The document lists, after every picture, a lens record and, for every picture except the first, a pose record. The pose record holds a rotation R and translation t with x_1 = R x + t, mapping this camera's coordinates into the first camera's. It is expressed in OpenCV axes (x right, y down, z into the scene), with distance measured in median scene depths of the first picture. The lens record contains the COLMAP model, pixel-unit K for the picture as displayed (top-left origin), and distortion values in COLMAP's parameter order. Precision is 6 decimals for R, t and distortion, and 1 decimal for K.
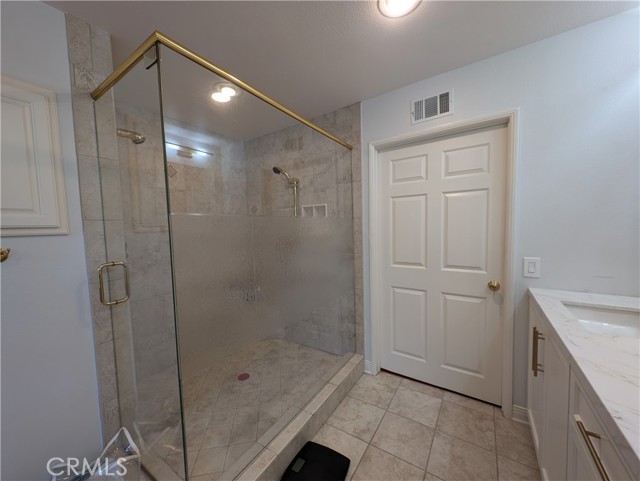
lens RADIAL K [[243.8, 0, 320.0], [0, 243.8, 240.5], [0, 0, 1]] dist [0.000238, -0.000228]
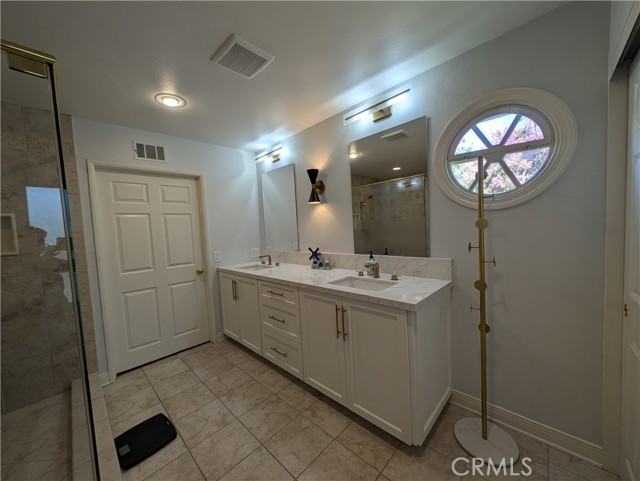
lens RADIAL K [[243.8, 0, 320.0], [0, 243.8, 240.5], [0, 0, 1]] dist [0.000238, -0.000228]
pose [[0.169707, -0.027936, 0.985098, -0.757920], [0.110552, 0.993828, 0.009138, 0.046398], [-0.979274, 0.107354, 0.171748, -0.125431]]
